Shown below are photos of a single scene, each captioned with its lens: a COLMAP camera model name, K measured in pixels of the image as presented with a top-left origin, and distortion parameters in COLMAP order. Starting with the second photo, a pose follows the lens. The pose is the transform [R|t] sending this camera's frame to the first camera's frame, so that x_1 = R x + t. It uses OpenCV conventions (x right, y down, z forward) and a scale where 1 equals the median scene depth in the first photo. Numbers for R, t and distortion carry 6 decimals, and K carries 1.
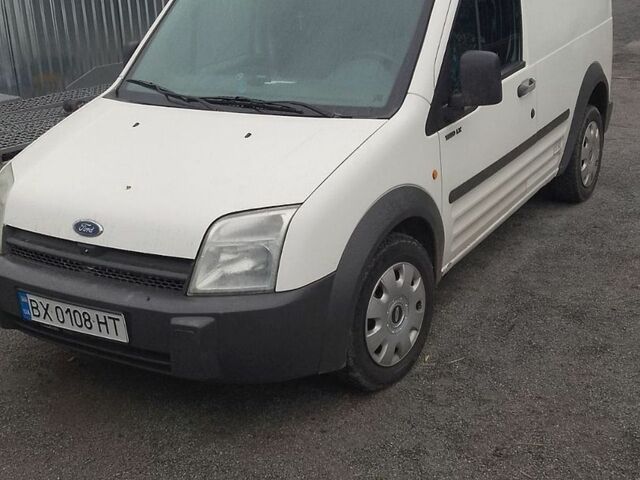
lens RADIAL K [[884.6, 0, 320.1], [0, 884.6, 276.1], [0, 0, 1]] dist [0.132522, -0.427476]
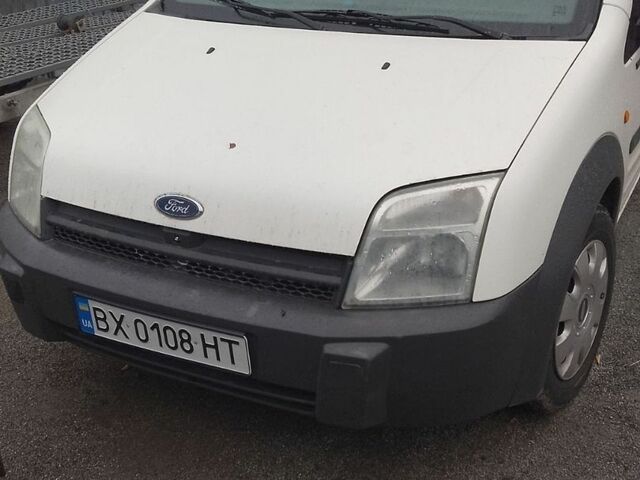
lens RADIAL K [[884.6, 0, 320.1], [0, 884.6, 276.1], [0, 0, 1]] dist [0.132522, -0.427476]
pose [[0.998173, -0.019548, 0.057173, -0.189984], [0.014254, 0.995694, 0.091594, -0.061198], [-0.058717, -0.090611, 0.994154, 0.300911]]
